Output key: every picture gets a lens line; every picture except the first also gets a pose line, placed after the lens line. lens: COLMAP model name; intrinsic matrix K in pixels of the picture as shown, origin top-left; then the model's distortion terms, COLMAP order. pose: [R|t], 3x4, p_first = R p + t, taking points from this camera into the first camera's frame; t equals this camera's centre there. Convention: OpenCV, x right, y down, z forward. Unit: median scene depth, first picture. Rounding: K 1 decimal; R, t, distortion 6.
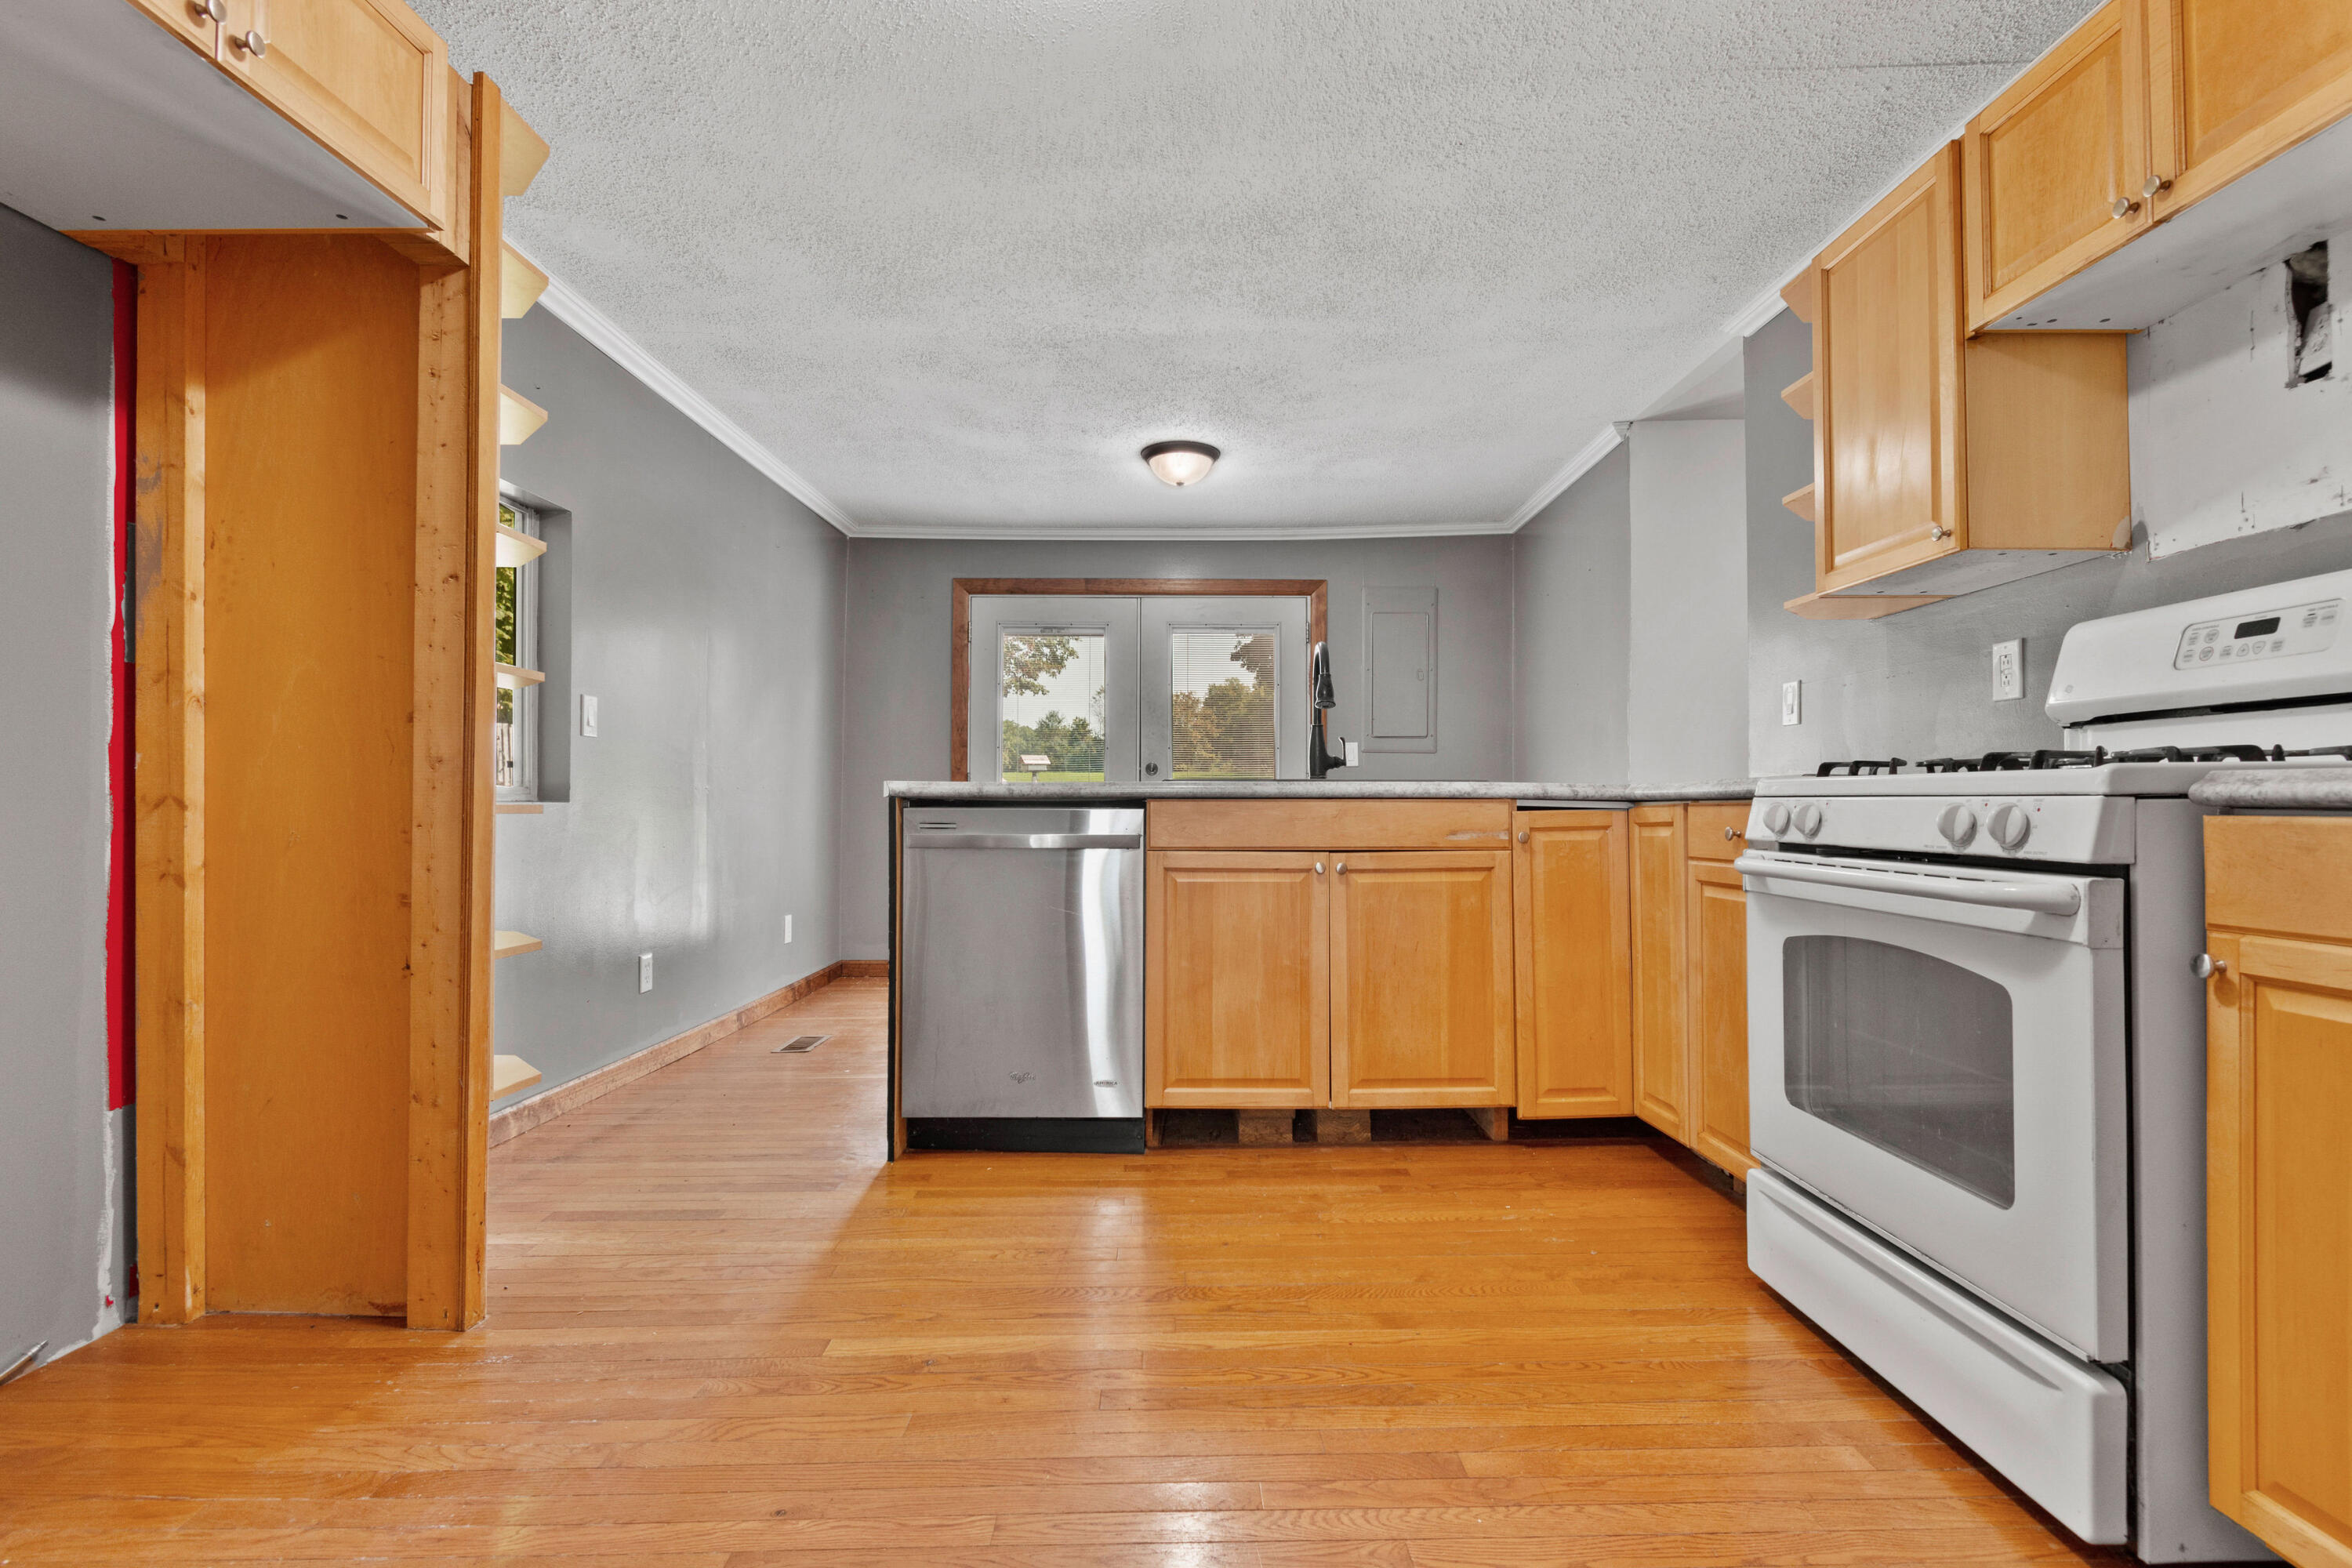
lens RADIAL K [[1104.3, 0, 1180.9], [0, 1104.3, 796.2], [0, 0, 1]] dist [-0.002837, -0.001015]
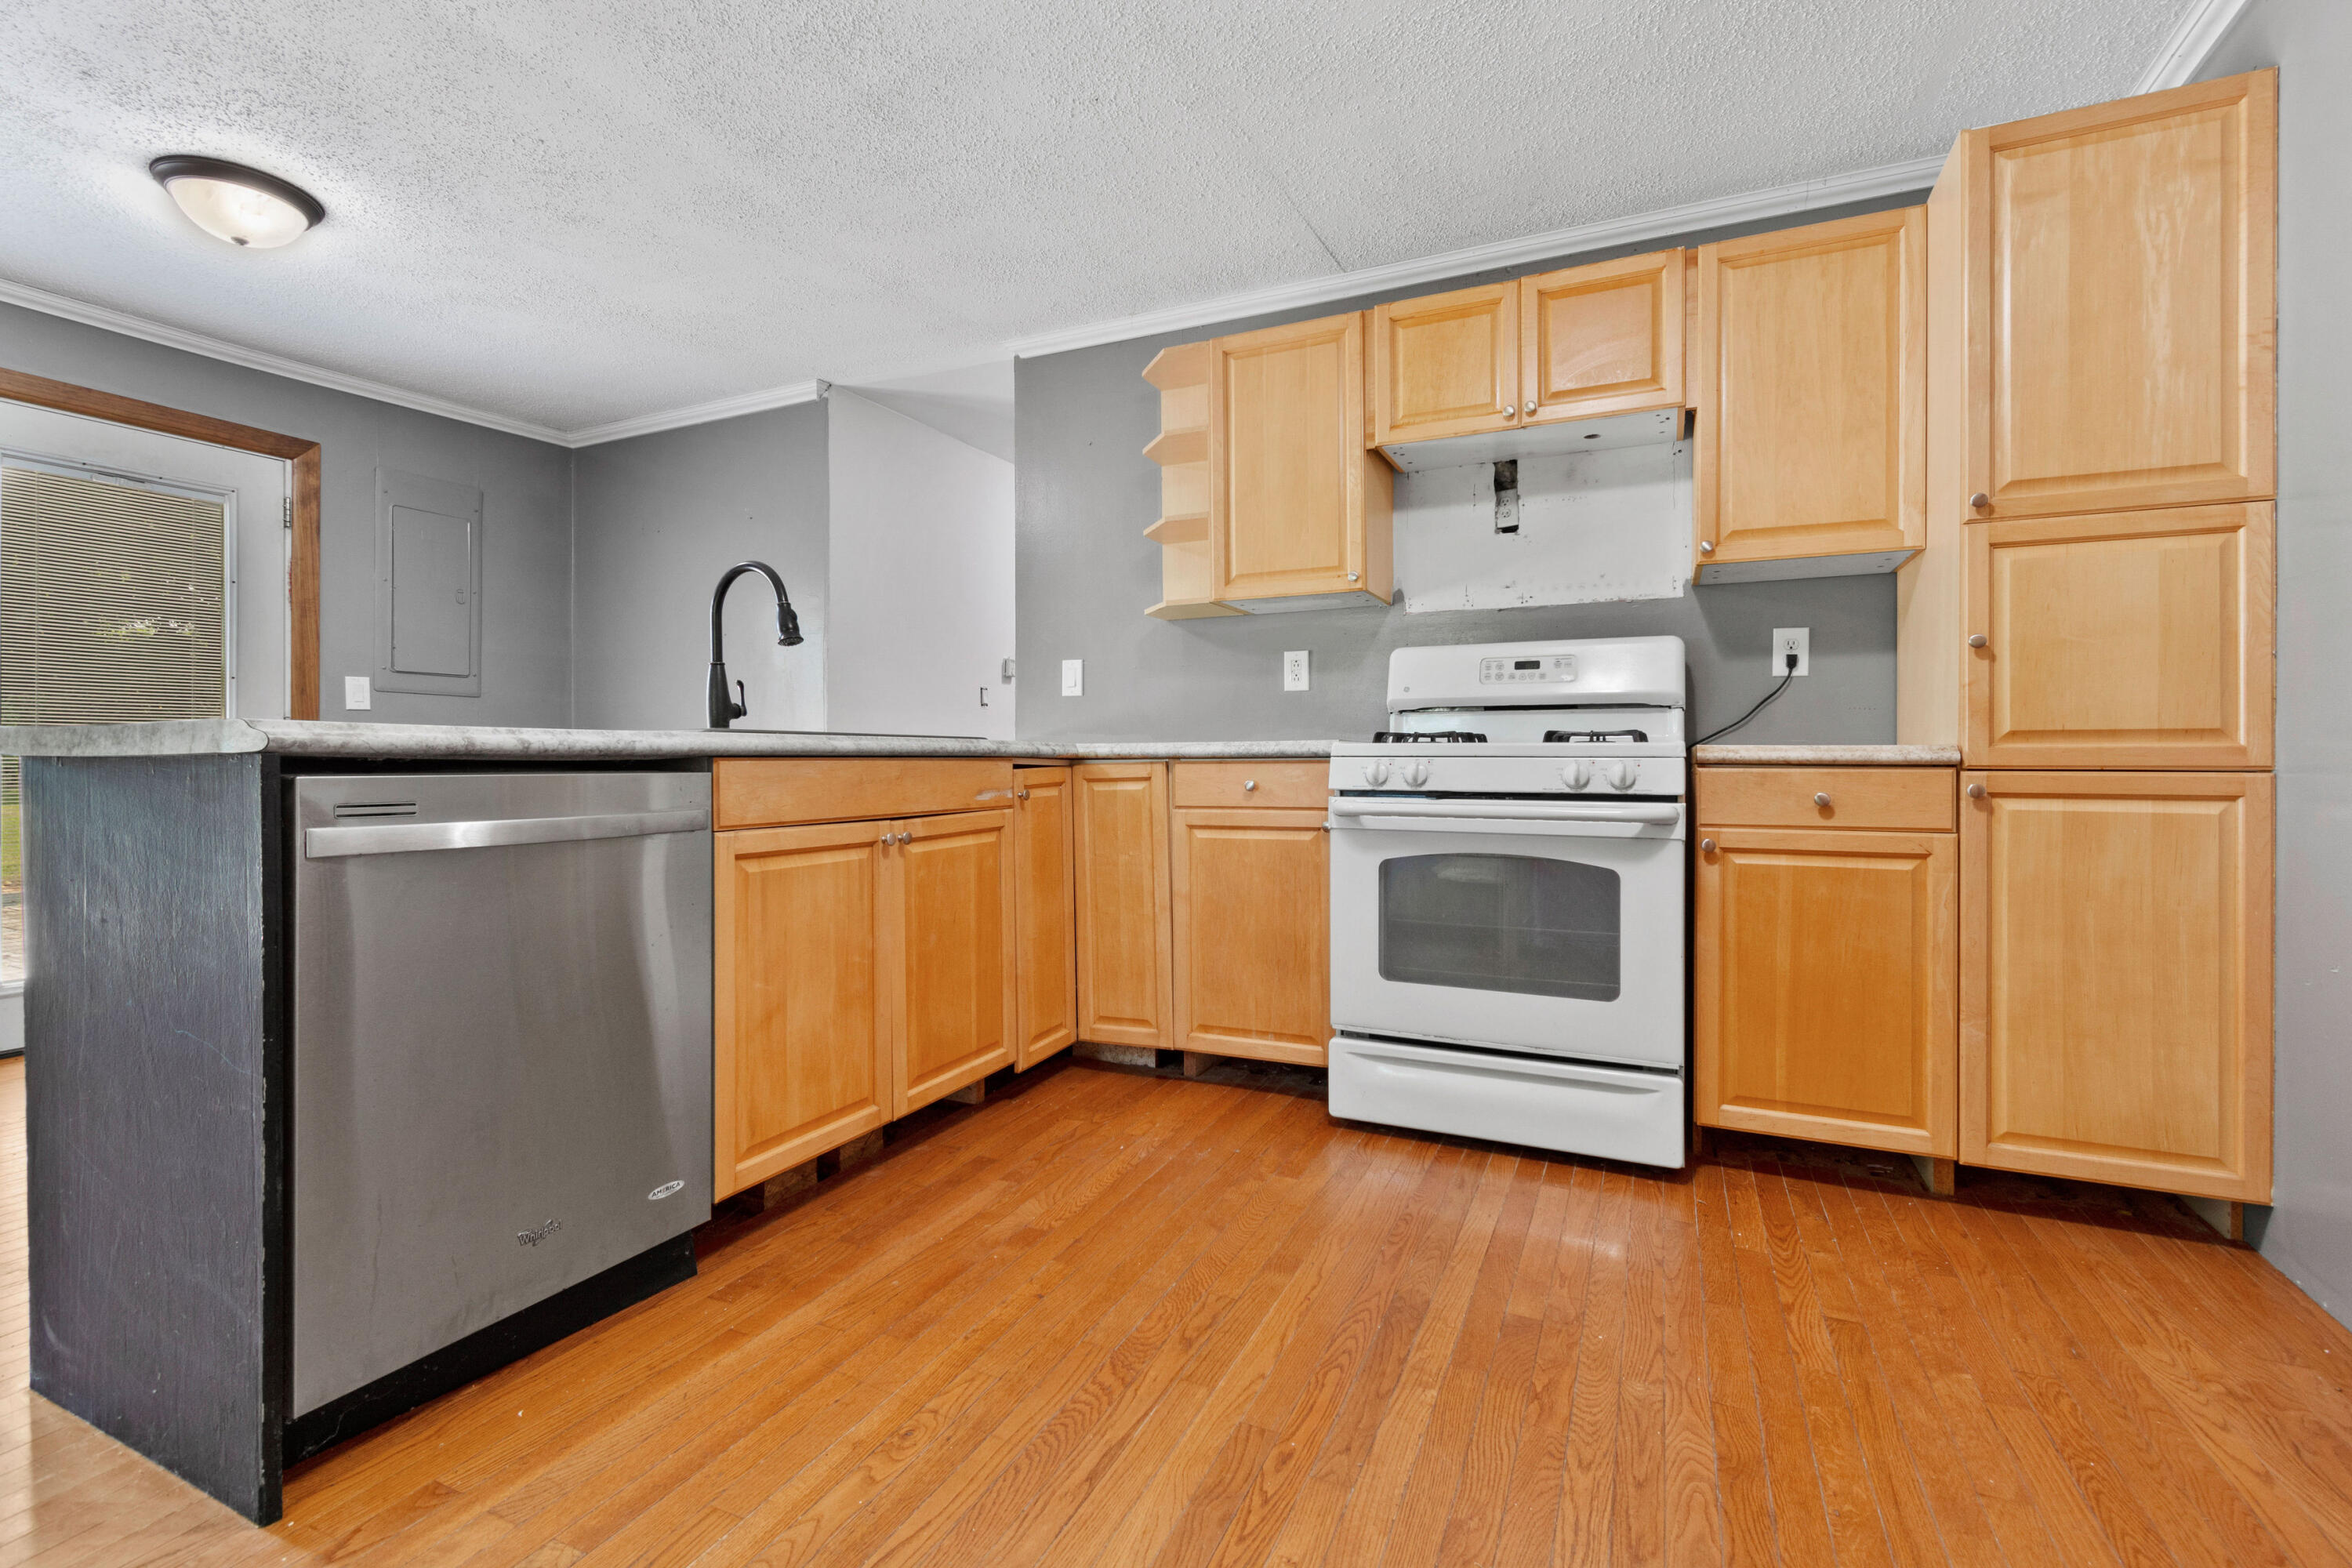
lens RADIAL K [[1045.2, 0, 1173.5], [0, 1045.2, 764.0], [0, 0, 1]] dist [-0.004822, -0.000420]
pose [[0.428480, -0.005415, 0.903535, -0.508414], [-0.005561, 0.999947, 0.008630, -0.000139], [-0.903534, -0.008722, 0.428428, 0.473528]]
